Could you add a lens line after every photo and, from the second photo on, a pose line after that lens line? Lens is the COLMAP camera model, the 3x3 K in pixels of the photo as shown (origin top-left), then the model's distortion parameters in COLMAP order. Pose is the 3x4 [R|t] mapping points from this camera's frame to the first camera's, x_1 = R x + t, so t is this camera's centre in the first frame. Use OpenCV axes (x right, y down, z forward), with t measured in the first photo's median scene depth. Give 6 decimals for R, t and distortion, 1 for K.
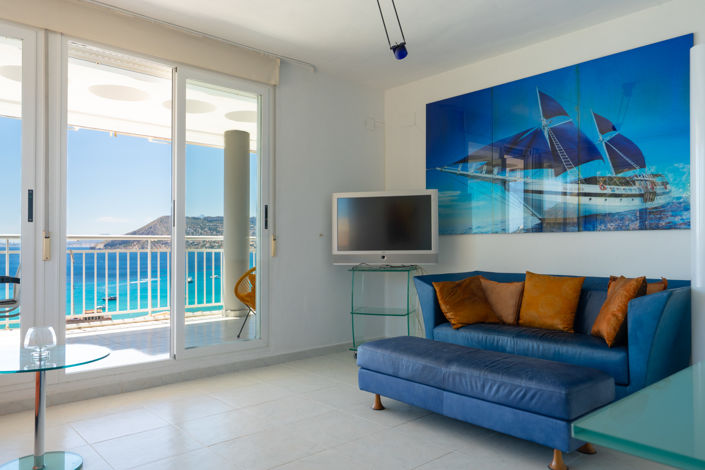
lens RADIAL K [[520.7, 0, 353.0], [0, 520.7, 239.0], [0, 0, 1]] dist [0.008376, 0.008173]
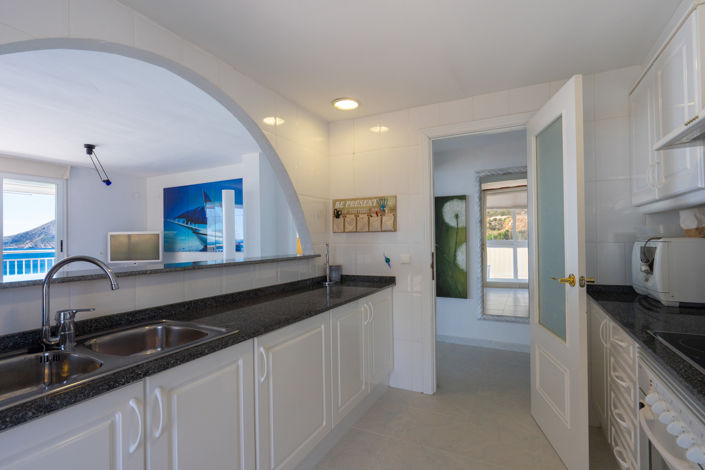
lens RADIAL K [[332.1, 0, 352.3], [0, 332.1, 237.4], [0, 0, 1]] dist [-0.000572, 0.000585]
pose [[0.929974, -0.011110, 0.367457, 0.453171], [0.008586, 0.999927, 0.008505, -0.087228], [-0.367524, -0.004754, 0.930002, -0.663041]]
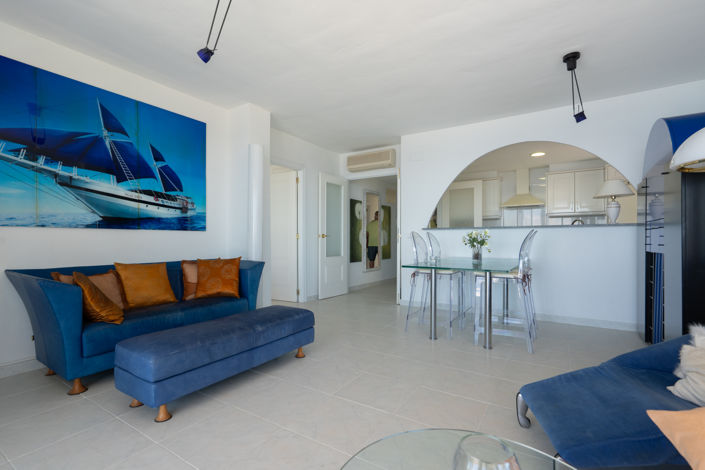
lens RADIAL K [[332.1, 0, 342.0], [0, 332.1, 228.1], [0, 0, 1]] dist [-0.000572, 0.000585]
pose [[-0.267150, 0.040919, 0.962786, -0.494313], [-0.008120, 0.998967, -0.044710, 0.015209], [-0.963621, -0.019762, -0.266542, 0.721297]]
